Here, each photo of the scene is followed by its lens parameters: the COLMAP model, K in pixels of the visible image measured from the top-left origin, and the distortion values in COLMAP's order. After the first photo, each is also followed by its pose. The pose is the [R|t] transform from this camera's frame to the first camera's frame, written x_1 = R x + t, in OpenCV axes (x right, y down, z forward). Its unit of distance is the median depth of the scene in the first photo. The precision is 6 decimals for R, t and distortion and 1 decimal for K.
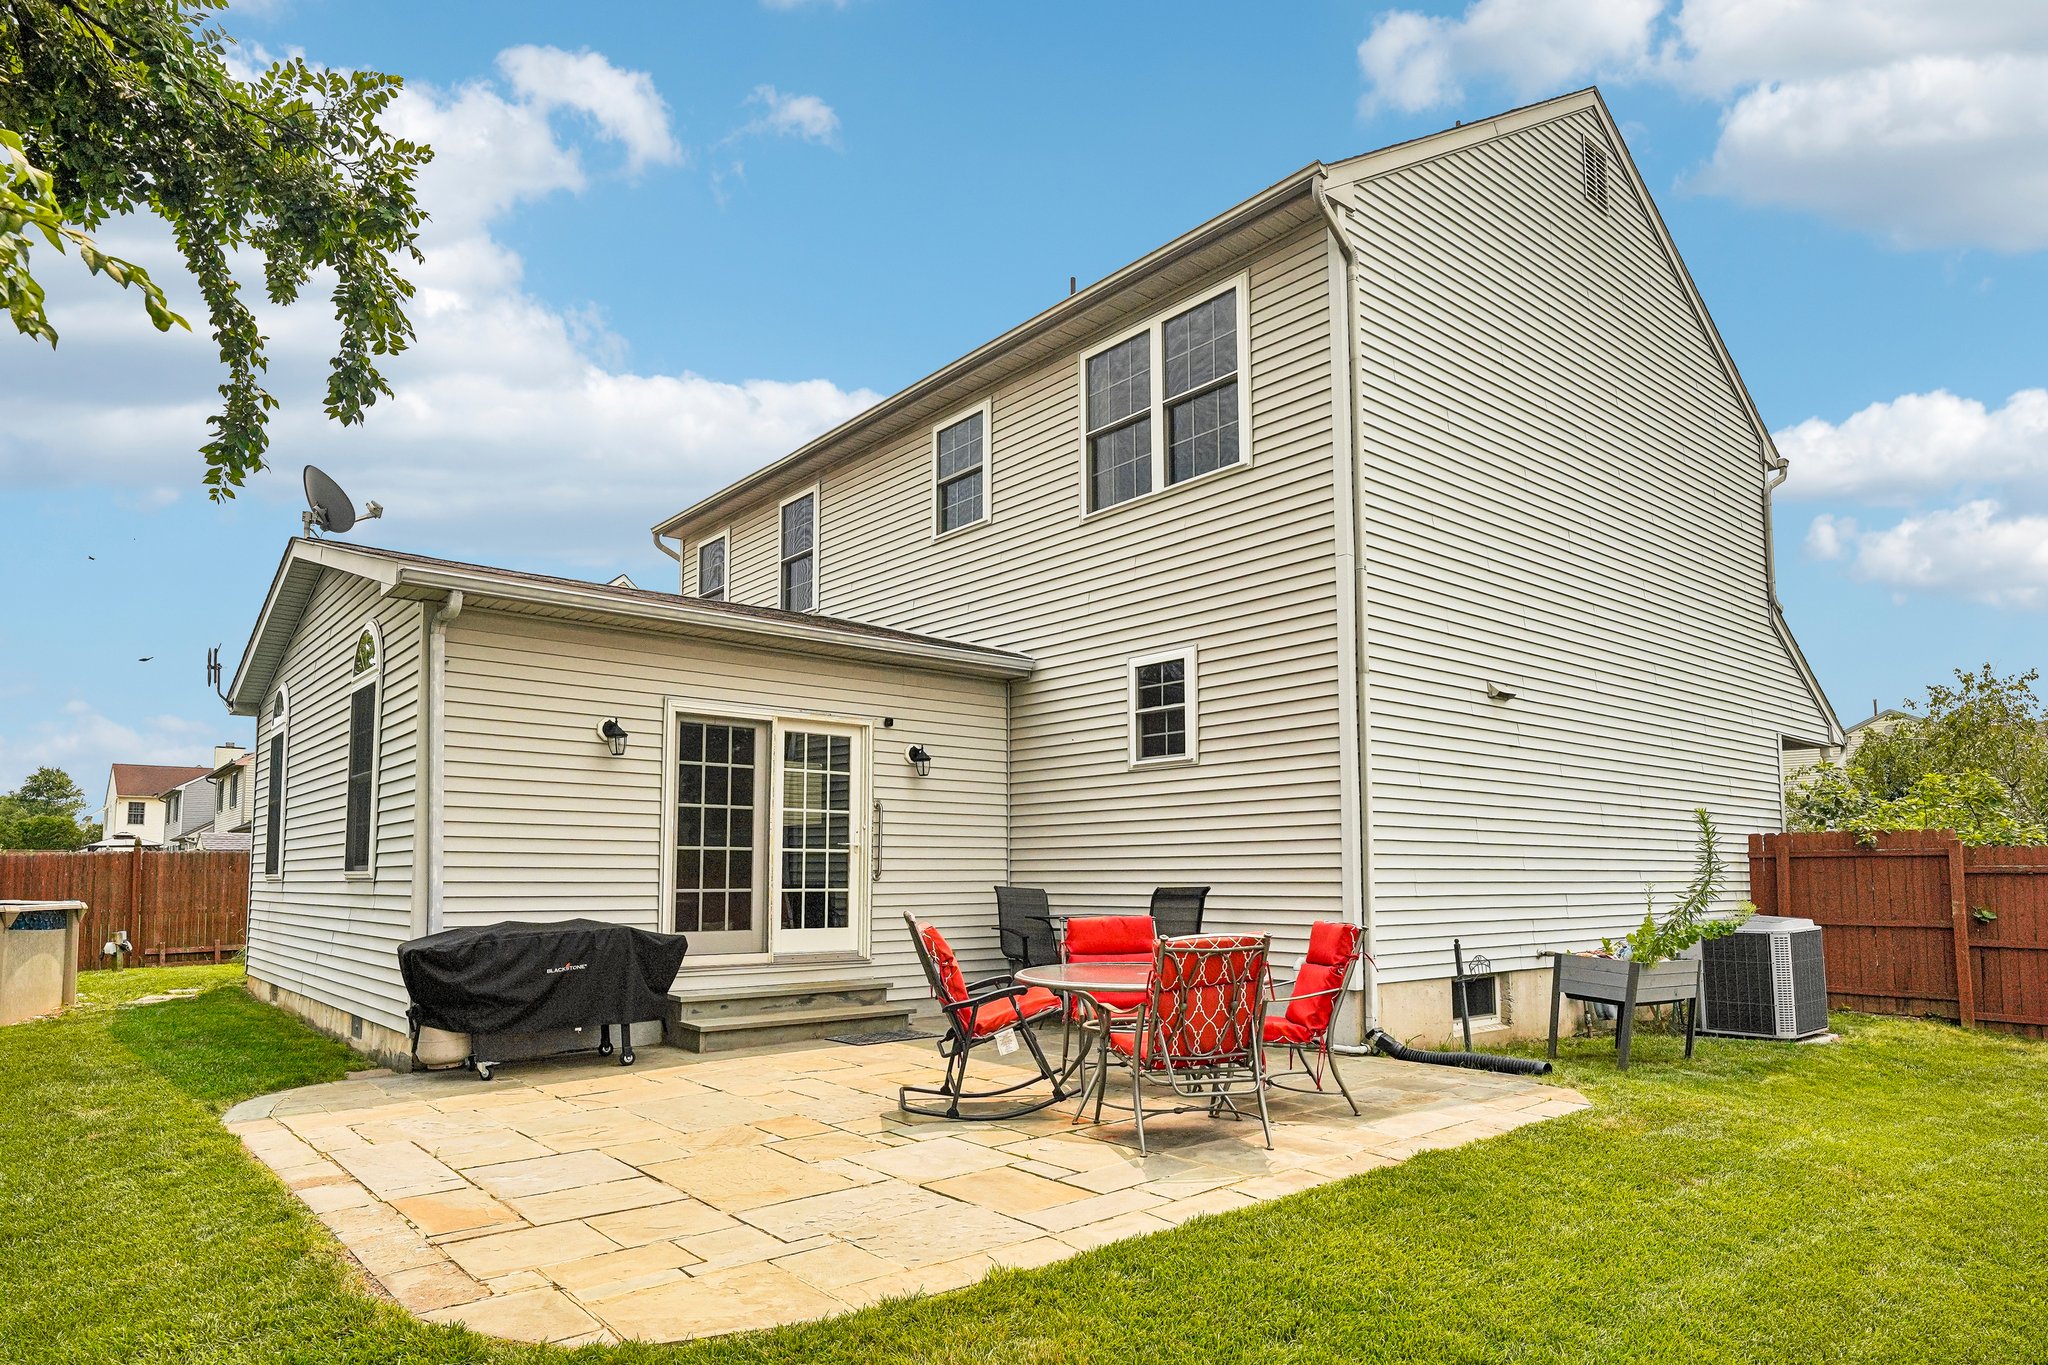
lens RADIAL K [[1203.7, 0, 1021.0], [0, 1203.7, 788.2], [0, 0, 1]] dist [-0.001574, -0.000441]
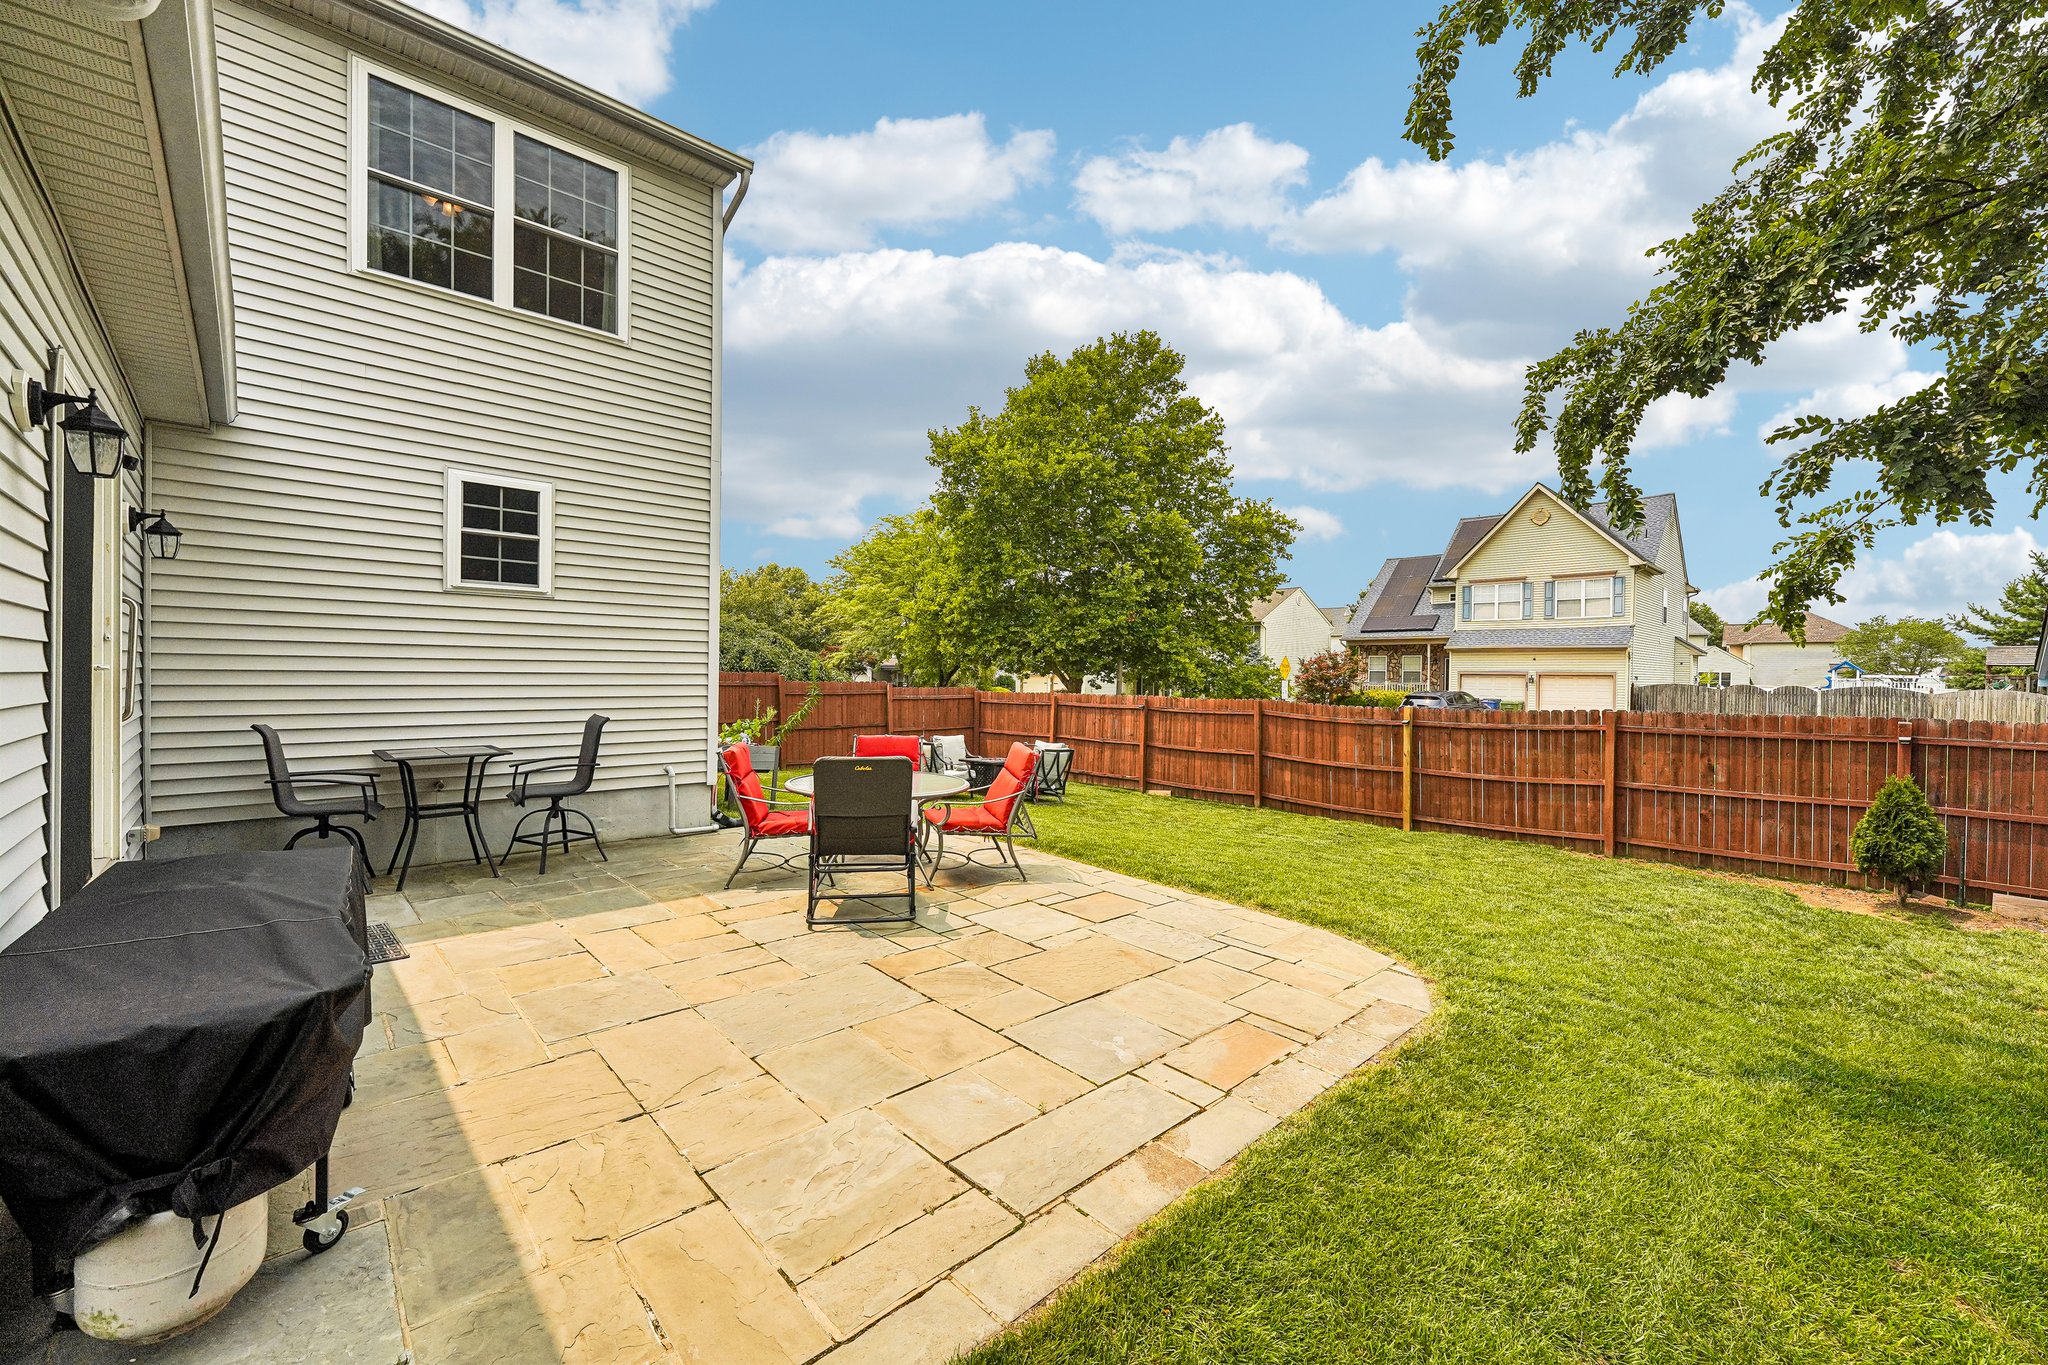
lens RADIAL K [[821.8, 0, 1024.0], [0, 821.8, 682.5], [0, 0, 1]] dist [-0.001314, -0.000048]
pose [[-0.056331, -0.008589, 0.998375, -0.591864], [-0.089304, 0.995998, 0.003530, 0.014513], [-0.994410, -0.088960, -0.056873, 0.619633]]
